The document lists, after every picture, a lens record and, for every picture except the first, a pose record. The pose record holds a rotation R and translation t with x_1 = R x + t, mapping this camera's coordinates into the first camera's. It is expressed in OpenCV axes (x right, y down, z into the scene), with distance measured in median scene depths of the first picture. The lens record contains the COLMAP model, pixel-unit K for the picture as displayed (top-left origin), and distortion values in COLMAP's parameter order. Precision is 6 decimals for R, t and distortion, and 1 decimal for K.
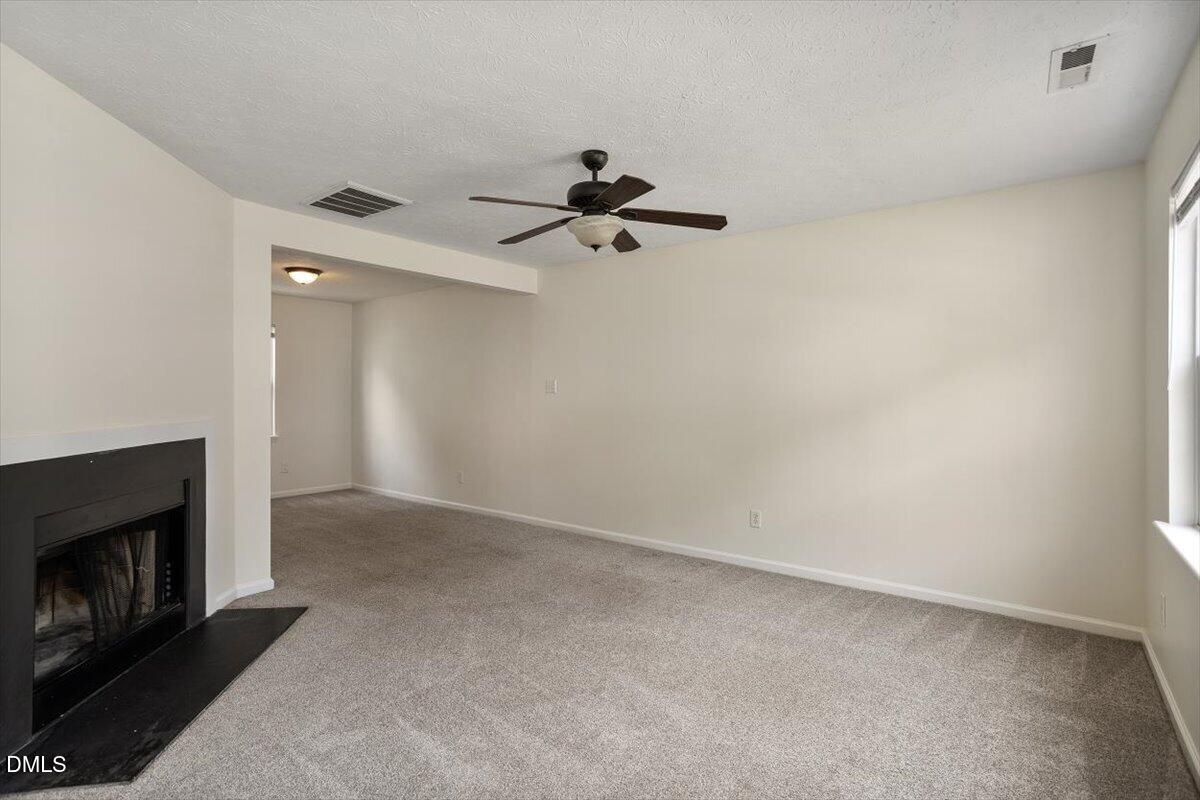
lens RADIAL K [[591.4, 0, 599.5], [0, 591.4, 394.0], [0, 0, 1]] dist [-0.048775, 0.022511]
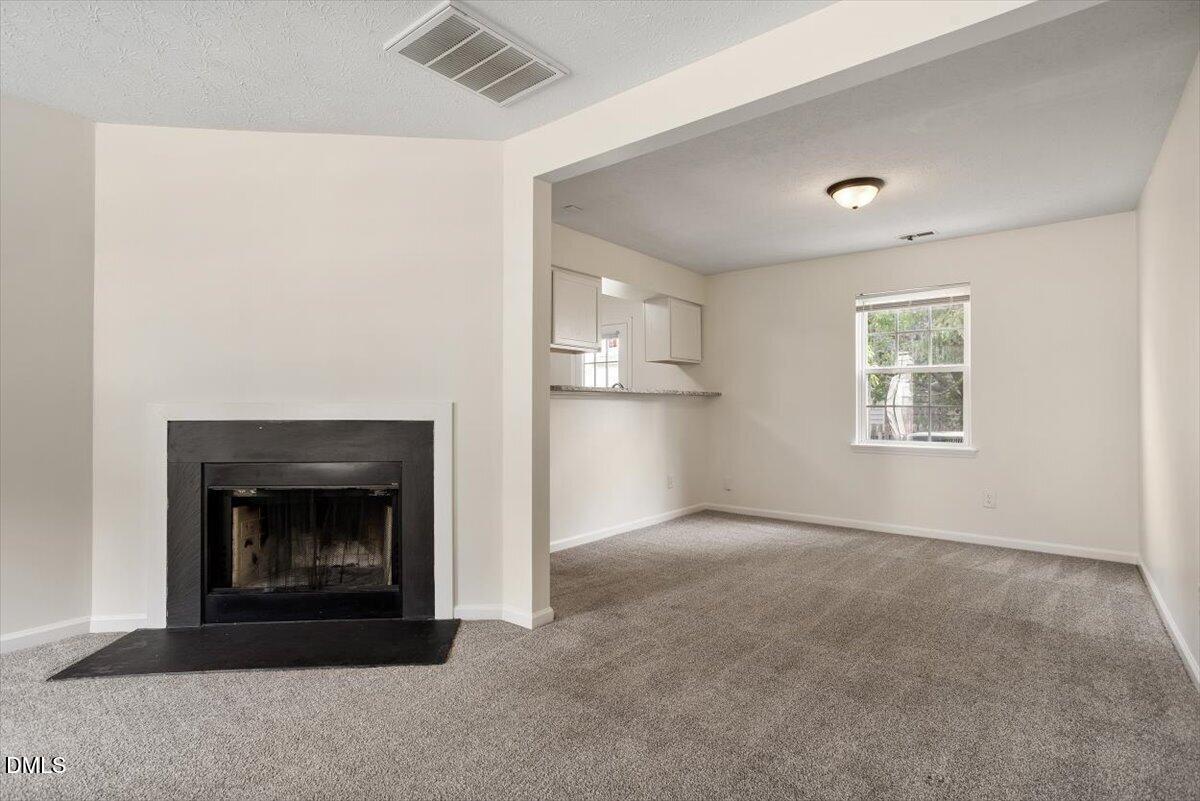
lens RADIAL K [[591.4, 0, 599.5], [0, 591.4, 394.5], [0, 0, 1]] dist [-0.048775, 0.022511]
pose [[-0.028678, -0.015687, -0.999466, 0.204627], [-0.008368, 0.999846, -0.015453, 0.043746], [0.999554, 0.007920, -0.028805, 1.142479]]
